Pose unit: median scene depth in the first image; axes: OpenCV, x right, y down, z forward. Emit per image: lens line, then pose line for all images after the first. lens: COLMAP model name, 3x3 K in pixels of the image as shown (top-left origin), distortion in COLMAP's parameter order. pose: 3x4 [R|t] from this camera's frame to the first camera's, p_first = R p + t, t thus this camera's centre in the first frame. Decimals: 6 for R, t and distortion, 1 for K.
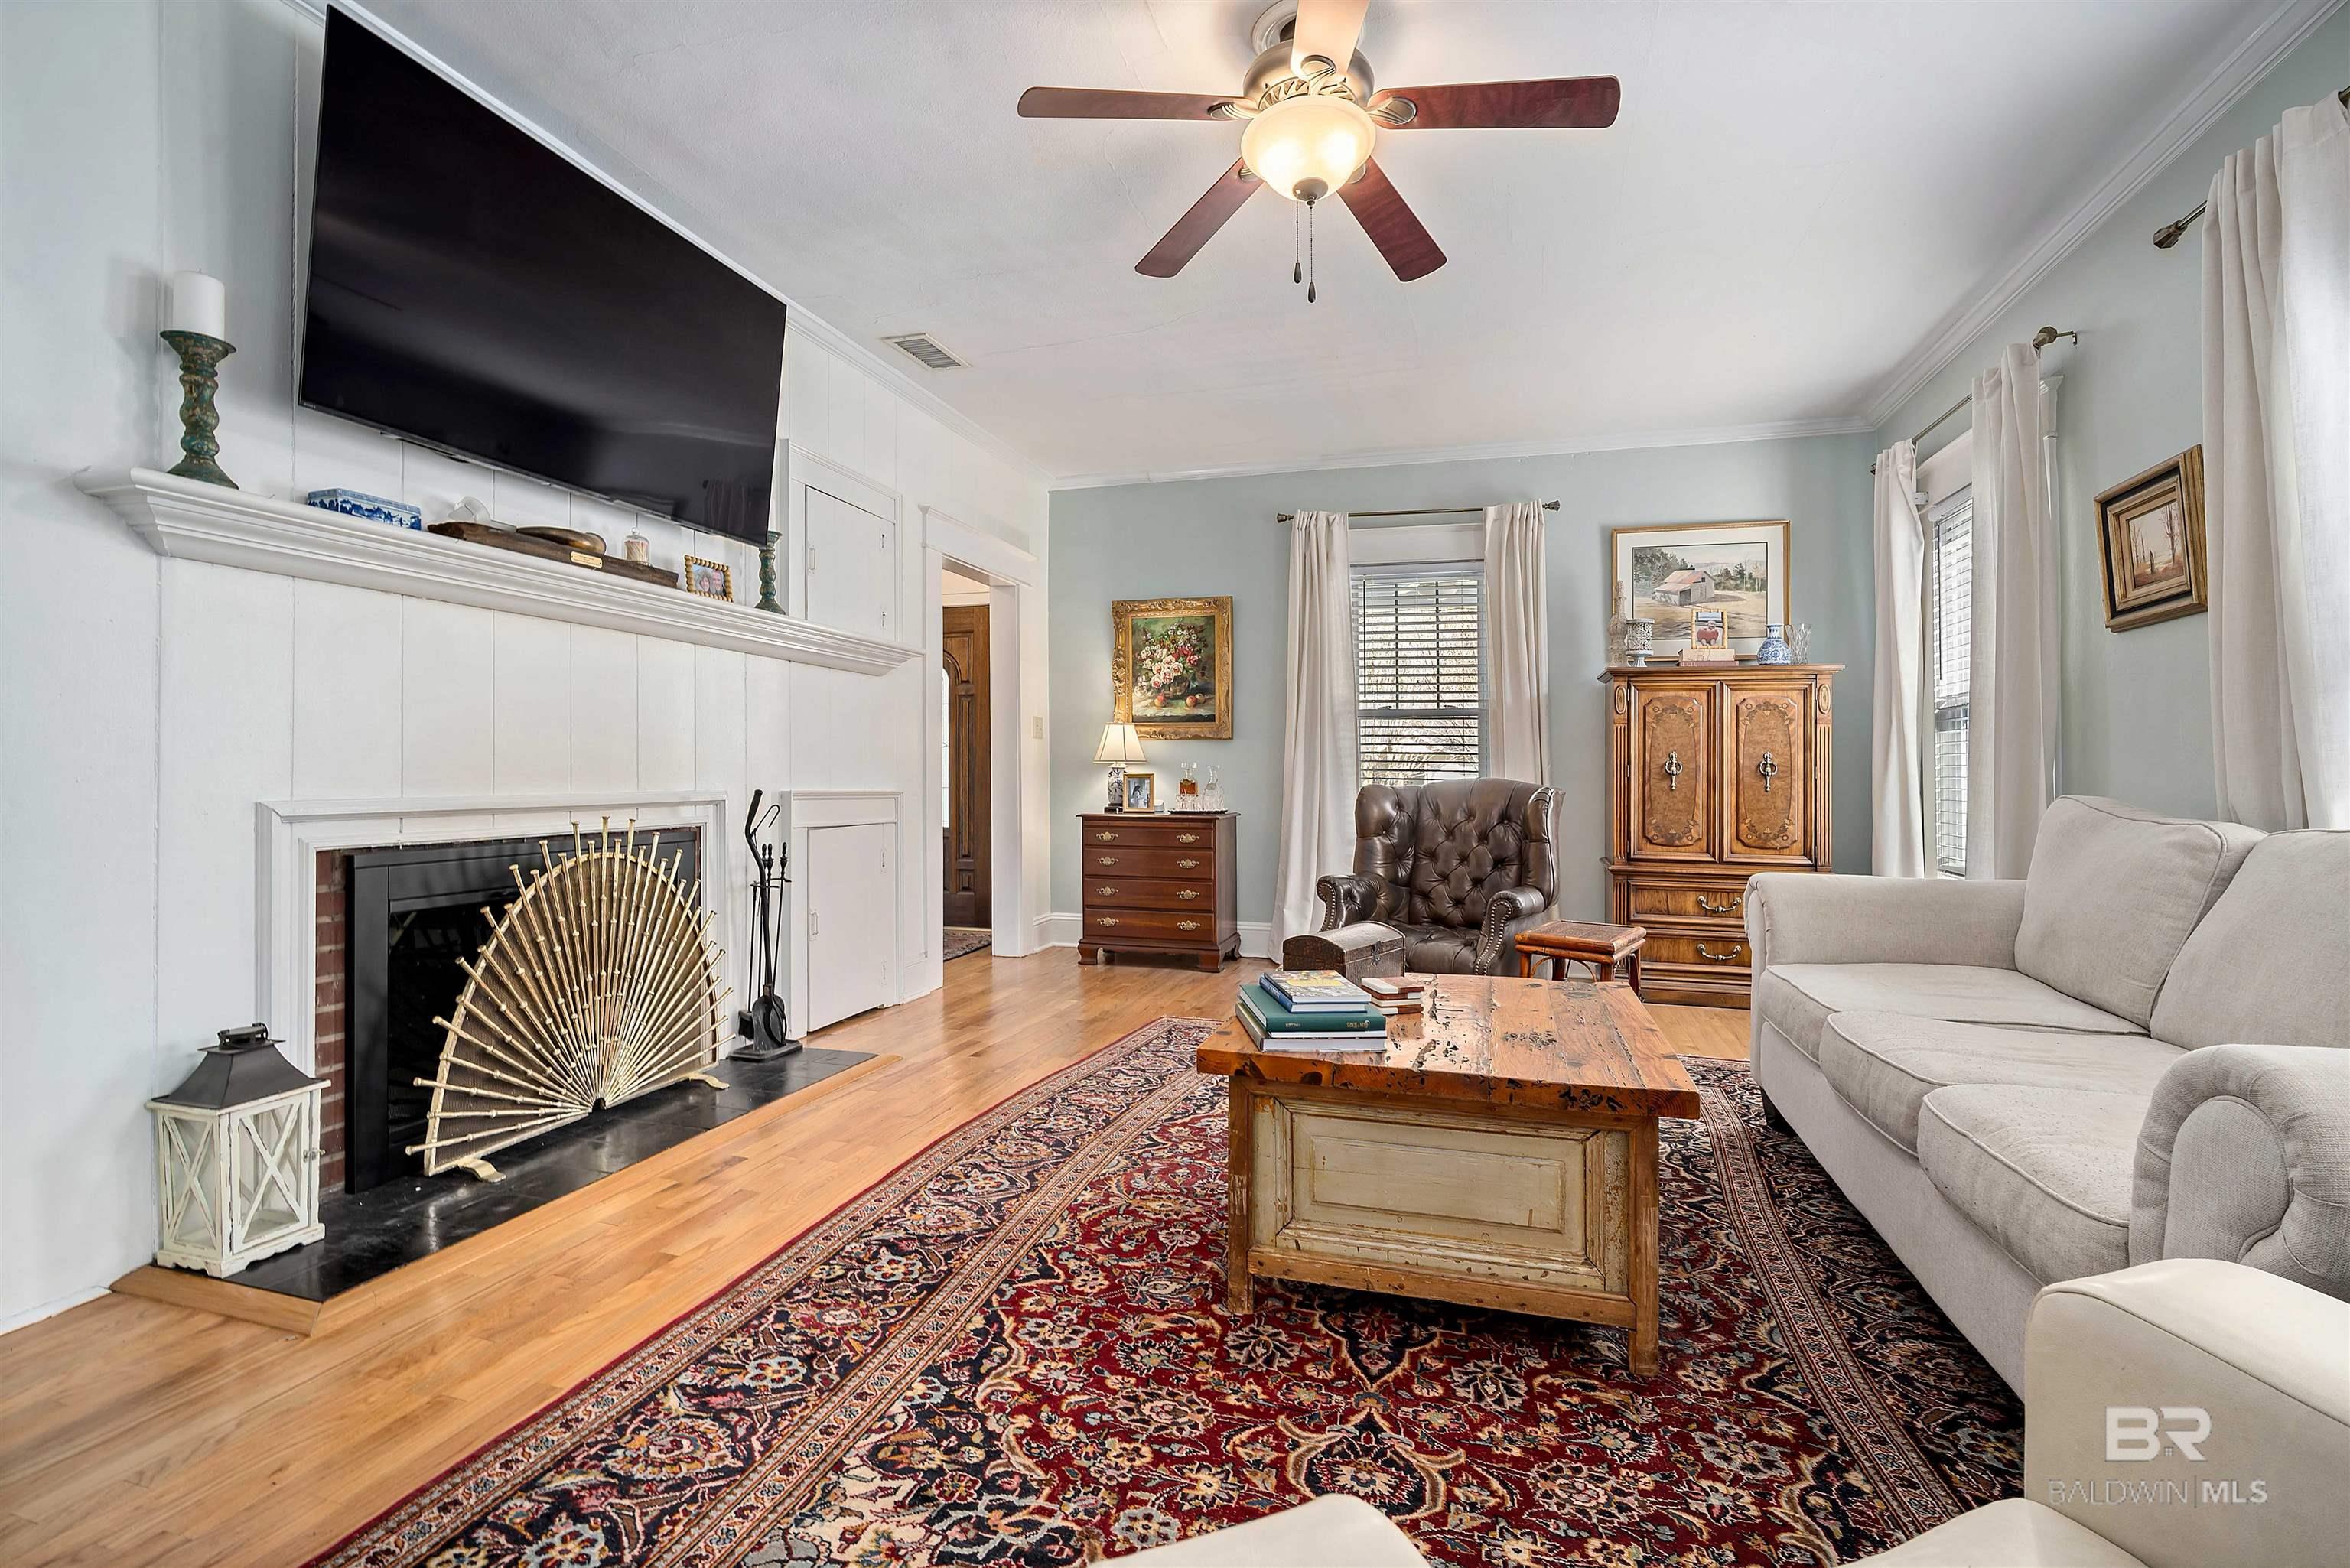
lens RADIAL K [[1038.2, 0, 1196.0], [0, 1038.2, 755.0], [0, 0, 1]] dist [-0.015318, 0.004790]
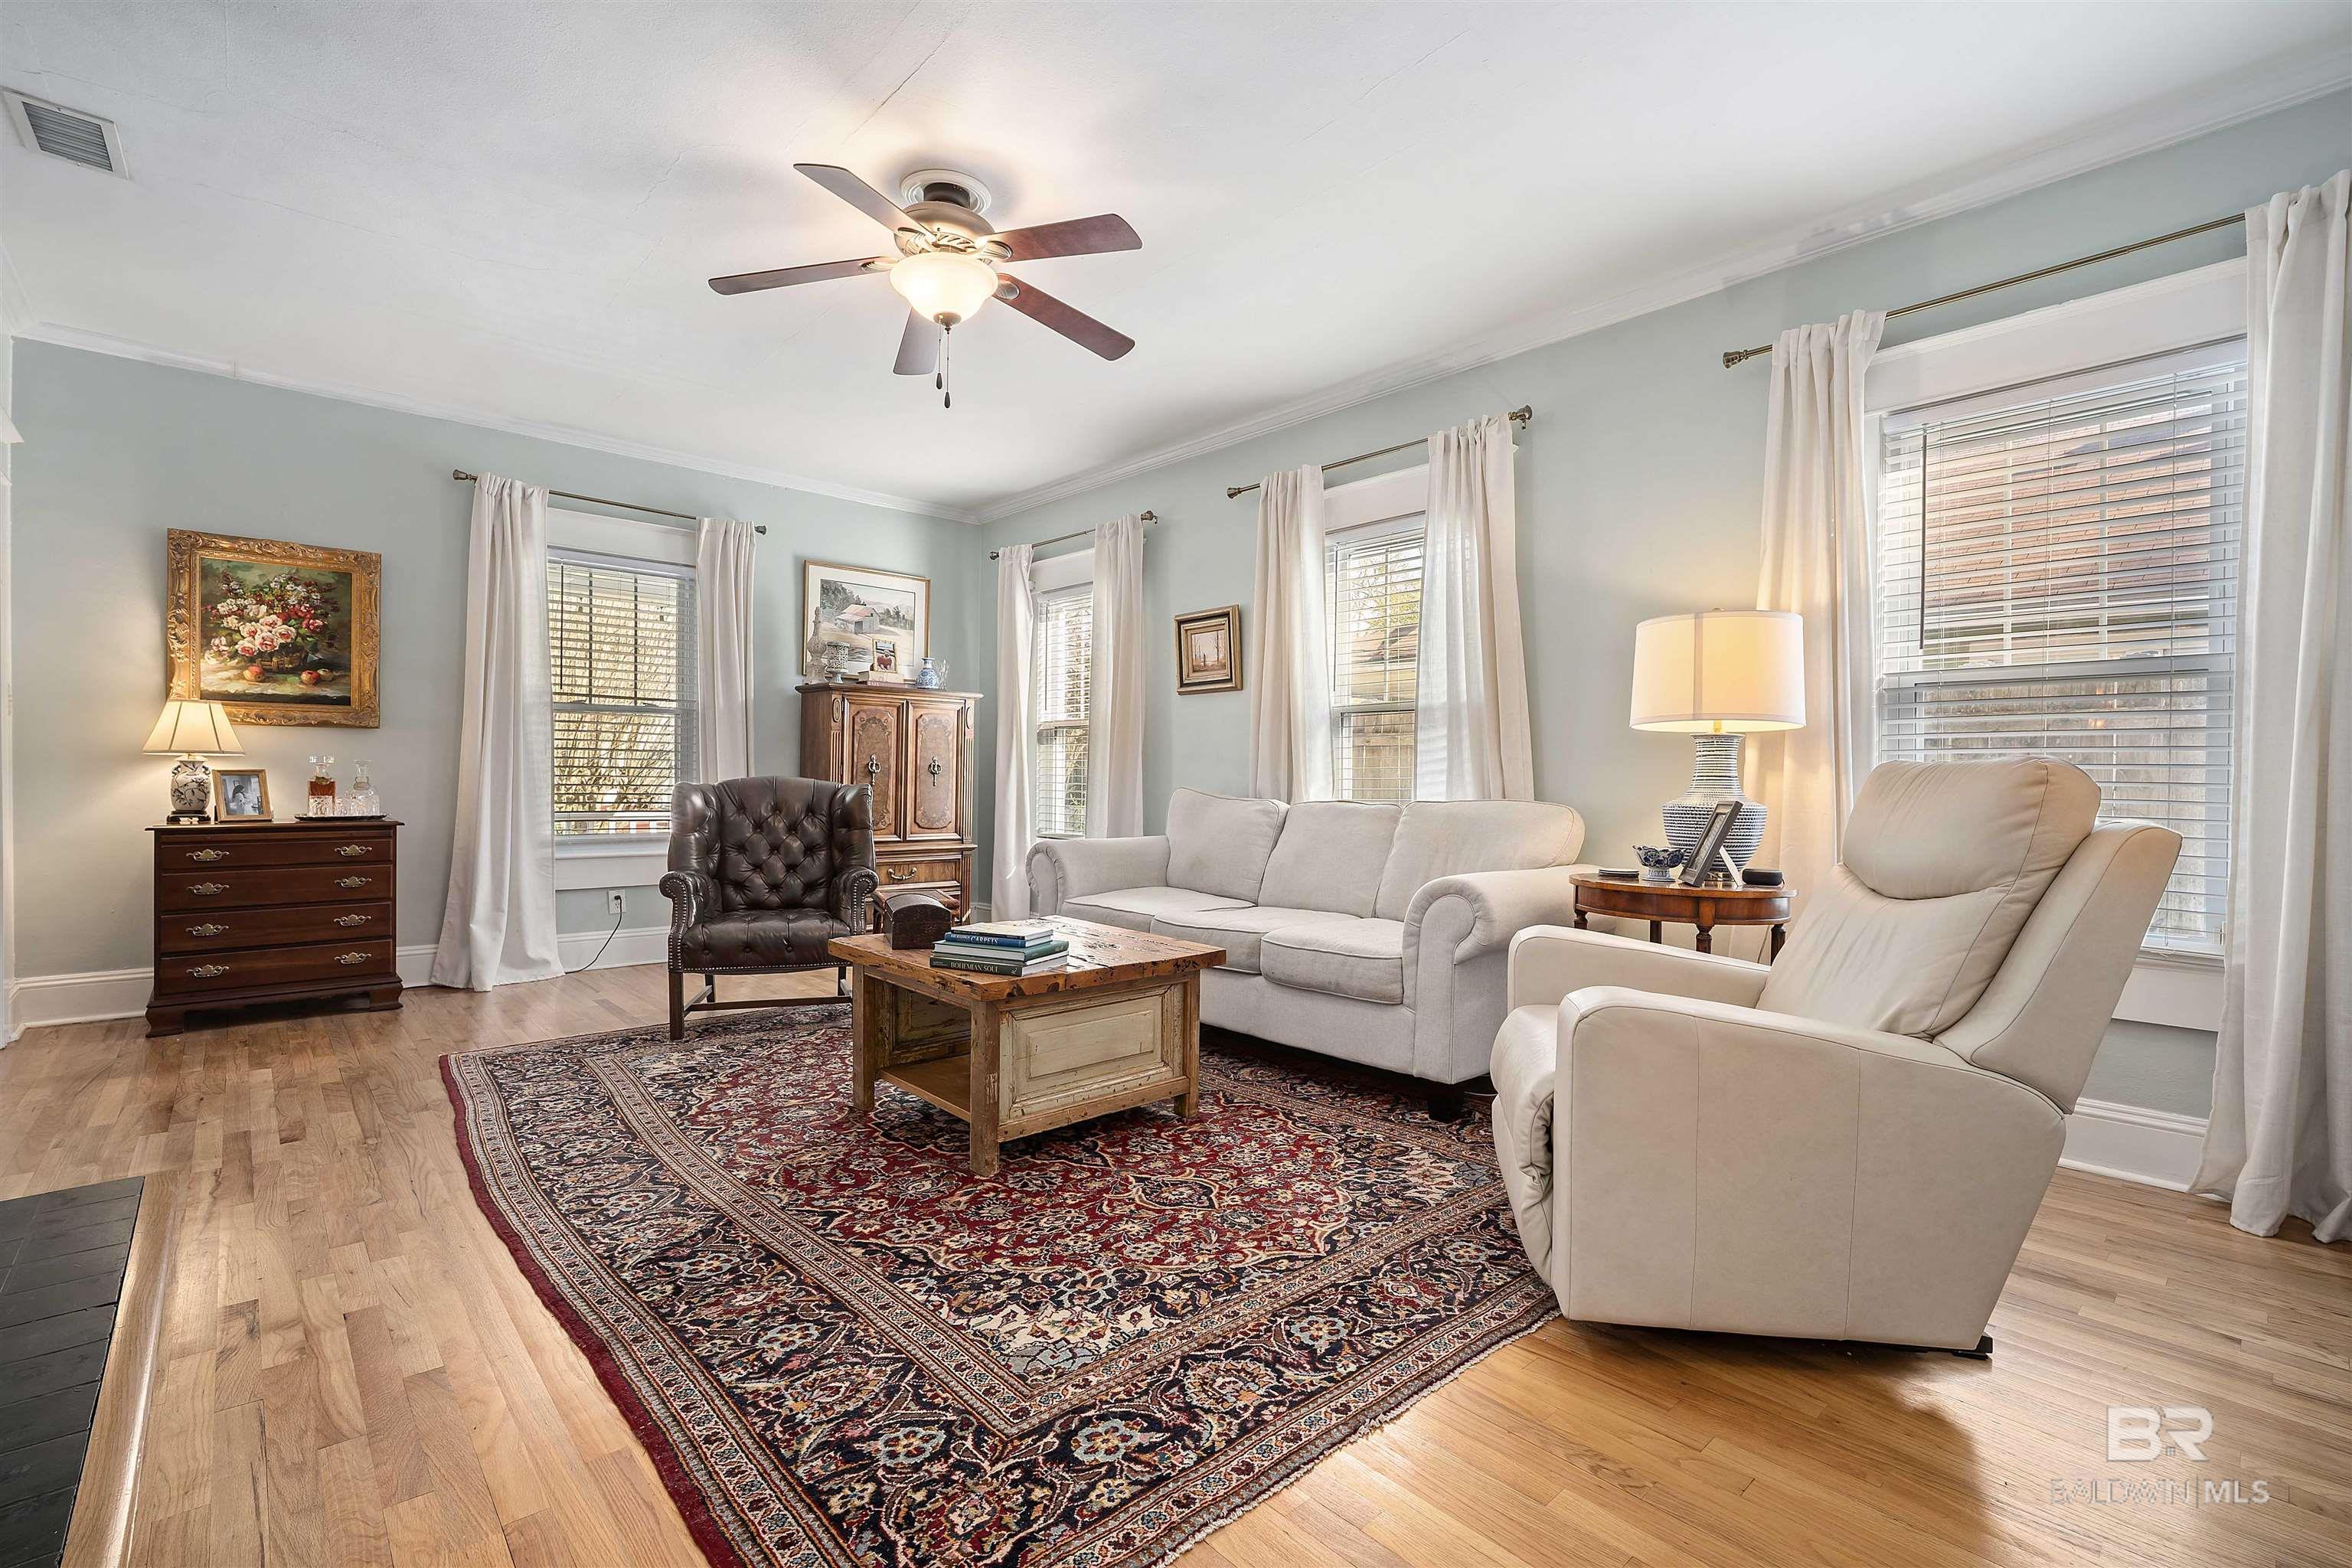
lens RADIAL K [[1039.1, 0, 1181.8], [0, 1039.1, 770.5], [0, 0, 1]] dist [-0.015318, 0.004790]
pose [[0.519379, 0.002457, 0.854541, -0.701172], [-0.021238, 0.999724, 0.010034, -0.007043], [-0.854280, -0.023360, 0.519288, 0.065590]]
